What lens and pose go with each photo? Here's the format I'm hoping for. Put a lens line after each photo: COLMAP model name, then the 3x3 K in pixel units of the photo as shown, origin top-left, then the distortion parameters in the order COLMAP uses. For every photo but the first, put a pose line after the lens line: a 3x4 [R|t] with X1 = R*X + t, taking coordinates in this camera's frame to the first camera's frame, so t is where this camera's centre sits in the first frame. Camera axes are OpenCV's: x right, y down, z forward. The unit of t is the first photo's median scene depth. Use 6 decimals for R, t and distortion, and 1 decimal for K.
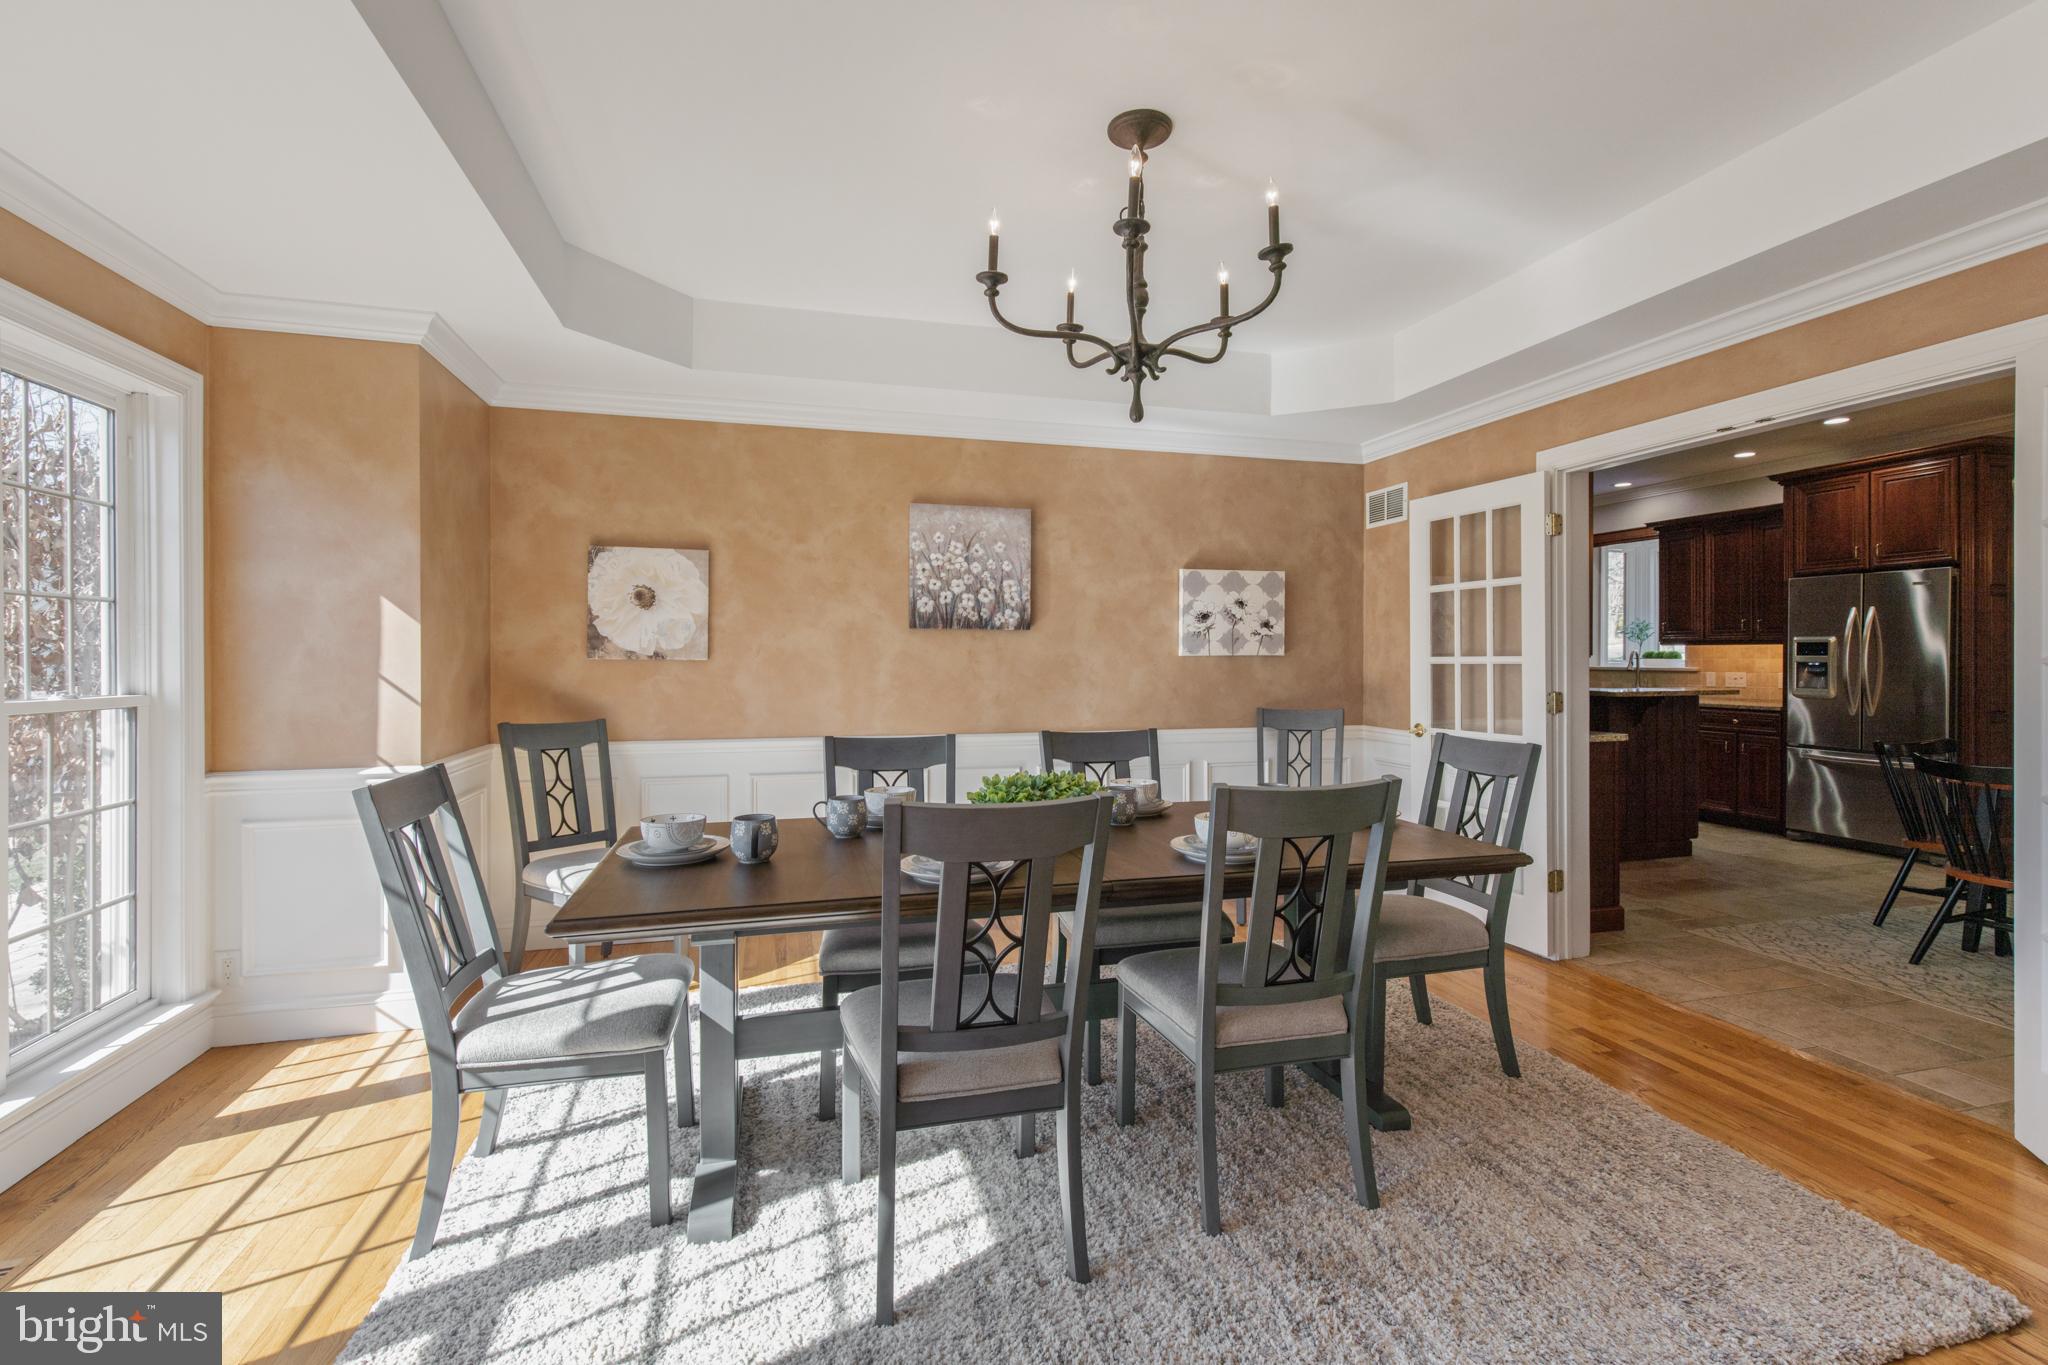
lens RADIAL K [[927.4, 0, 1027.1], [0, 927.4, 661.0], [0, 0, 1]] dist [-0.002478, 0.000026]
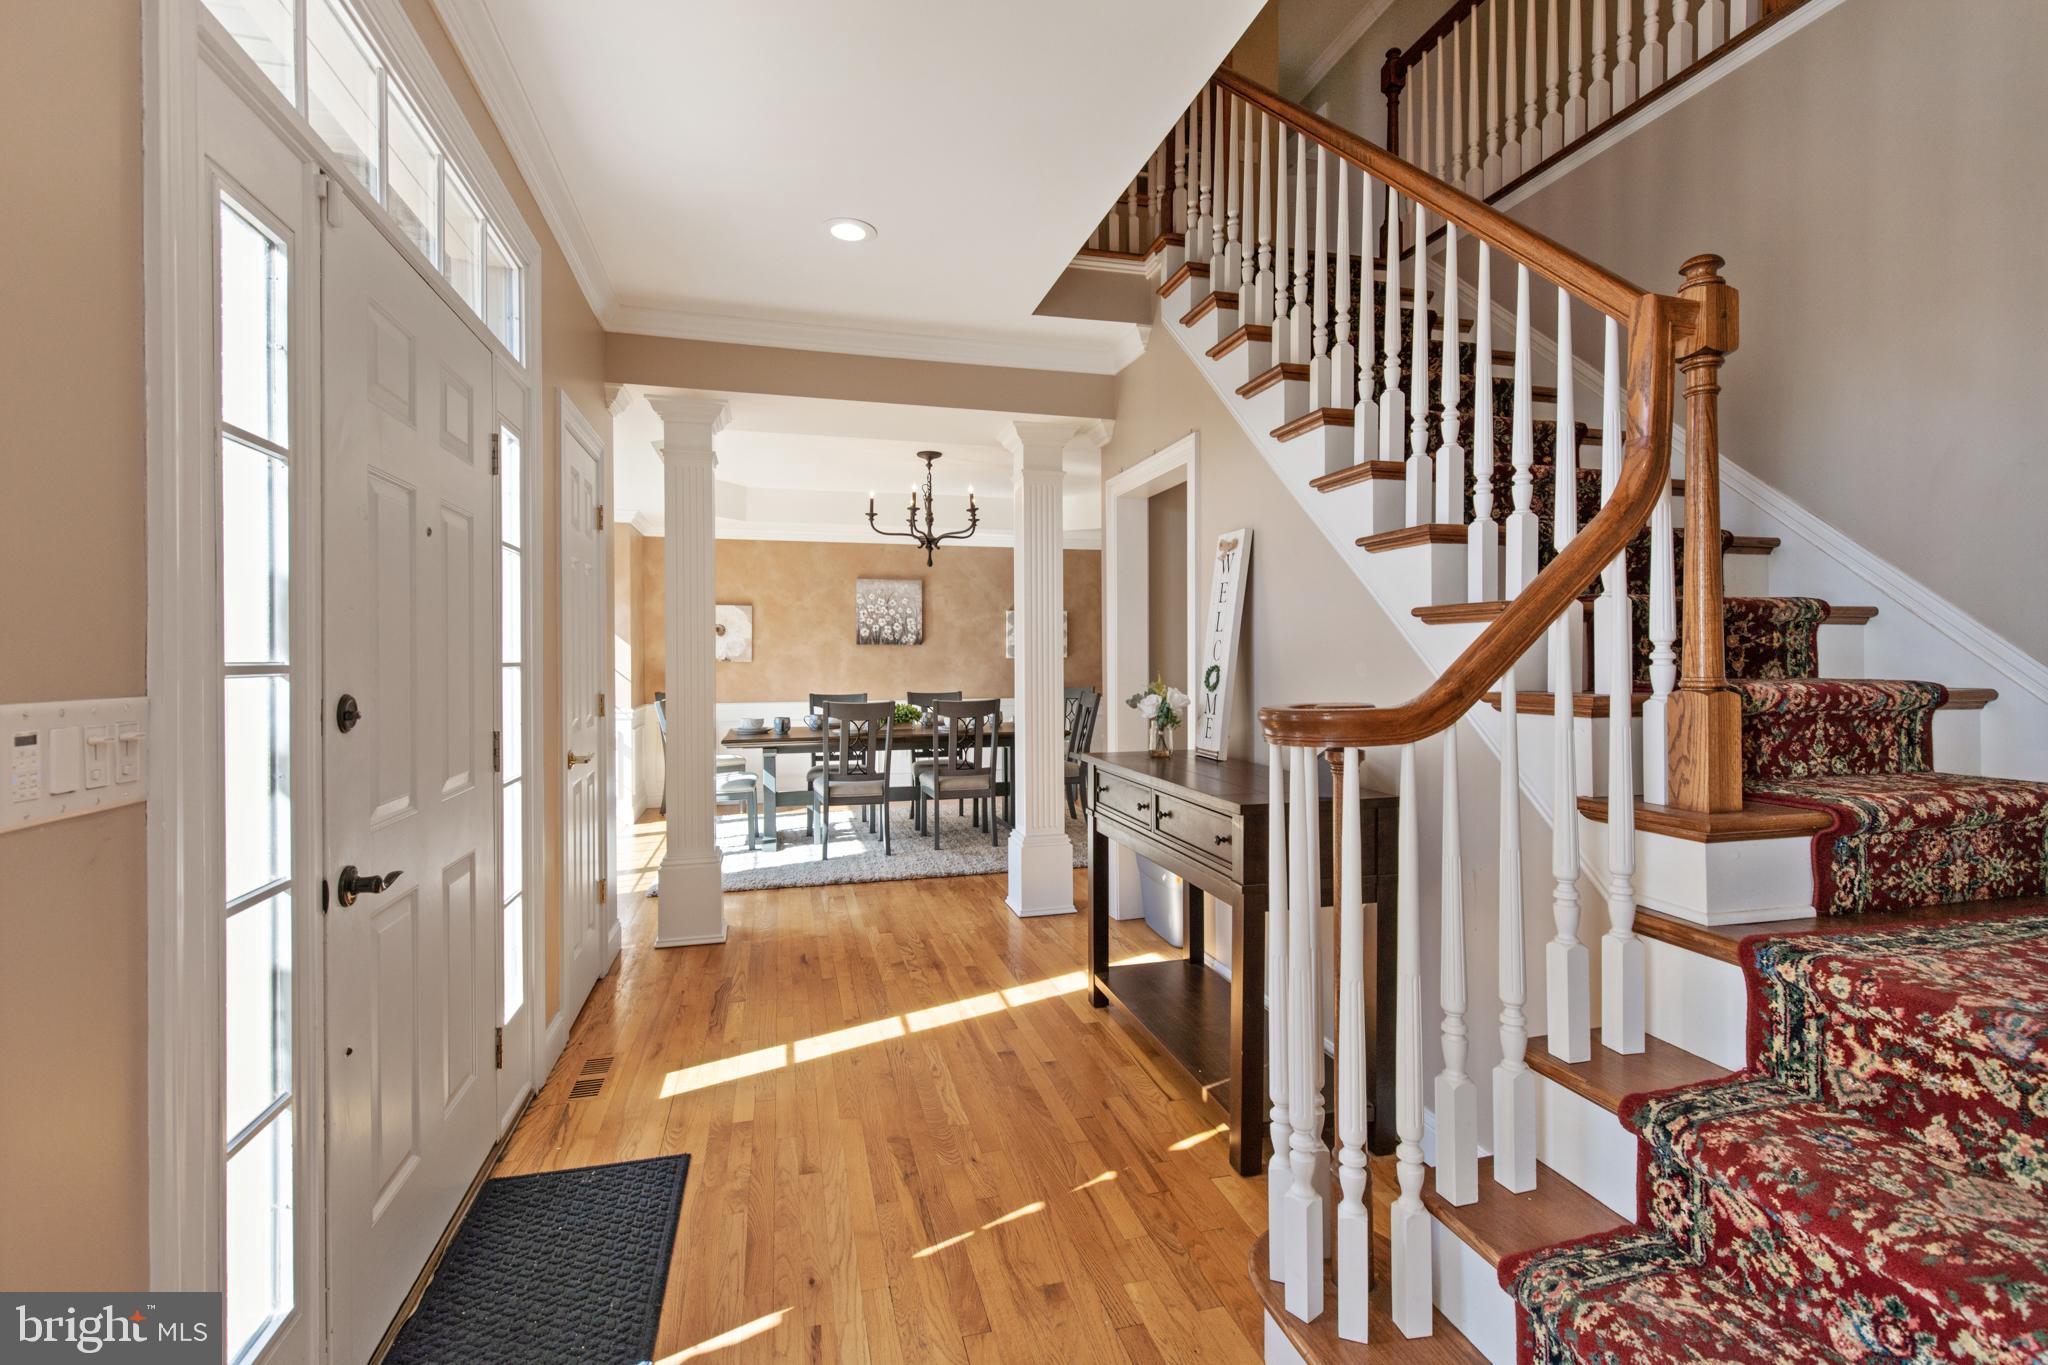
lens RADIAL K [[937.5, 0, 1037.5], [0, 937.5, 661.7], [0, 0, 1]] dist [-0.003535, -0.000912]
pose [[0.999956, -0.005577, 0.007498, 0.230035], [0.005590, 0.999983, -0.001742, 0.005479], [-0.007488, 0.001784, 0.999970, -0.926466]]
